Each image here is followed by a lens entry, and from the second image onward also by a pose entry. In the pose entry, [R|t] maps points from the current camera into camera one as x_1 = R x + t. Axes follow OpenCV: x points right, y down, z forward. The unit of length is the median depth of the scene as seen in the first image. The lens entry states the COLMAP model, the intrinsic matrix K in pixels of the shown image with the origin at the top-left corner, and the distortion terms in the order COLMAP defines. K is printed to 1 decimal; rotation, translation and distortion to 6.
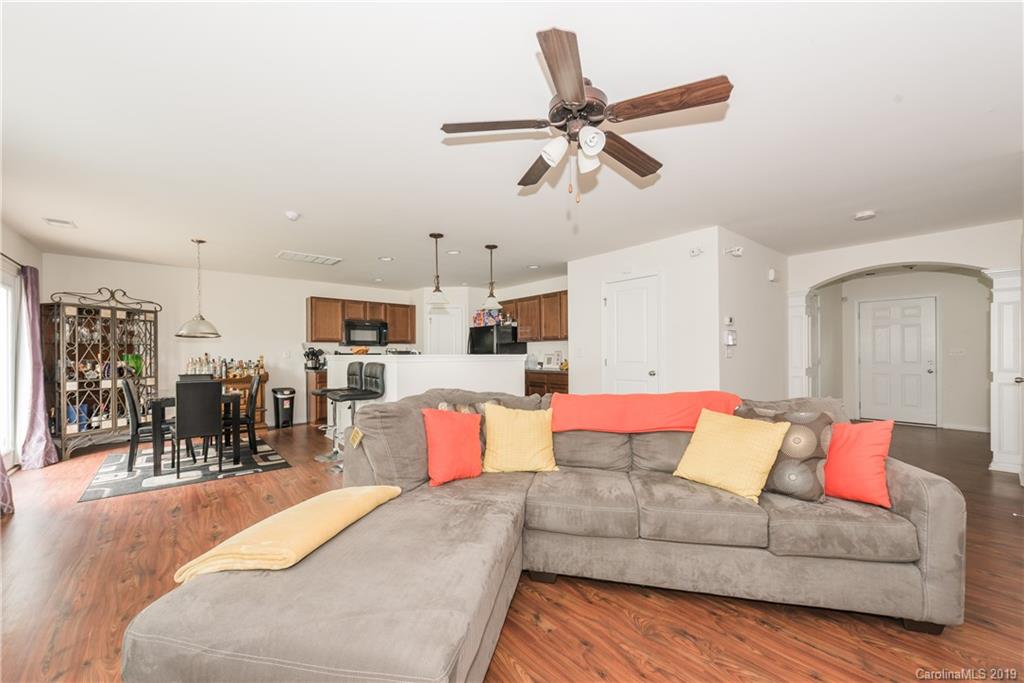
lens RADIAL K [[389.8, 0, 508.2], [0, 389.8, 353.5], [0, 0, 1]] dist [-0.005182, -0.000398]
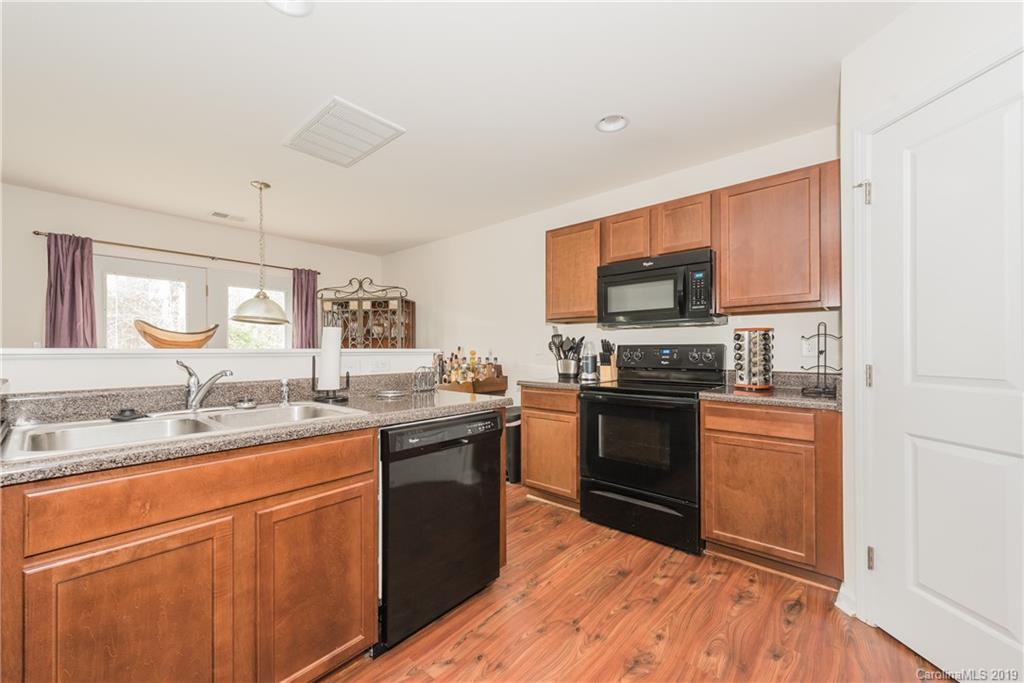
lens RADIAL K [[391.5, 0, 518.4], [0, 391.5, 348.8], [0, 0, 1]] dist [0.002074, -0.000217]
pose [[0.164215, -0.001789, -0.986423, -0.029393], [0.004056, 0.999991, -0.001139, 0.005540], [0.986416, -0.003814, 0.164221, 1.240145]]
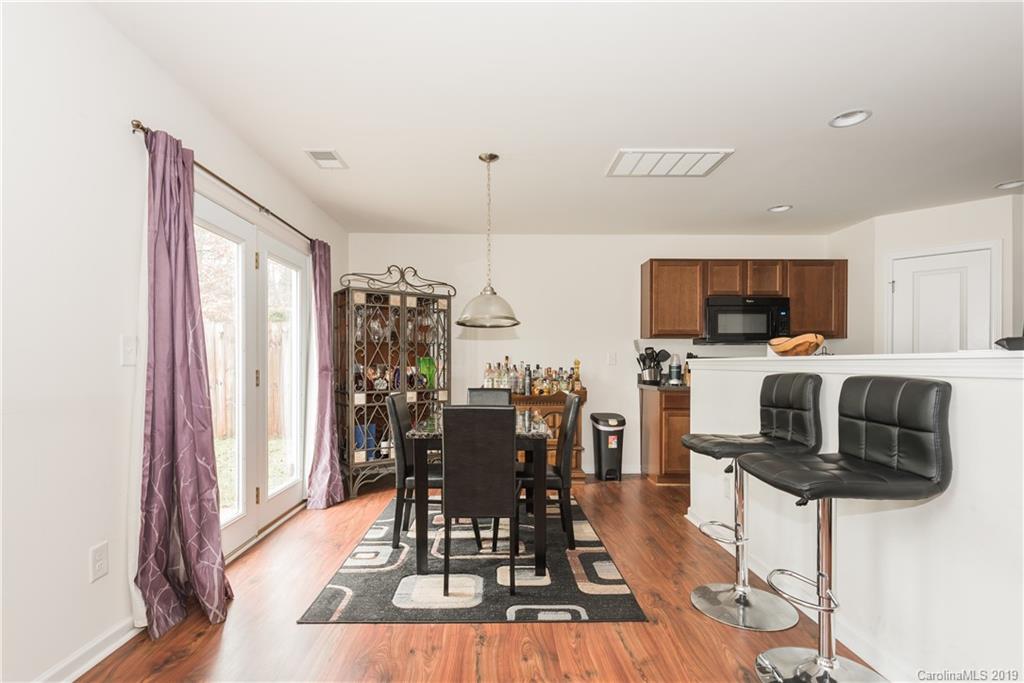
lens RADIAL K [[499.9, 0, 505.9], [0, 499.9, 365.2], [0, 0, 1]] dist [0.019404, -0.000403]
pose [[0.771487, 0.008685, -0.636186, -0.278468], [-0.004746, 0.999958, 0.007896, 0.009671], [0.636227, -0.003072, 0.771496, 0.406318]]
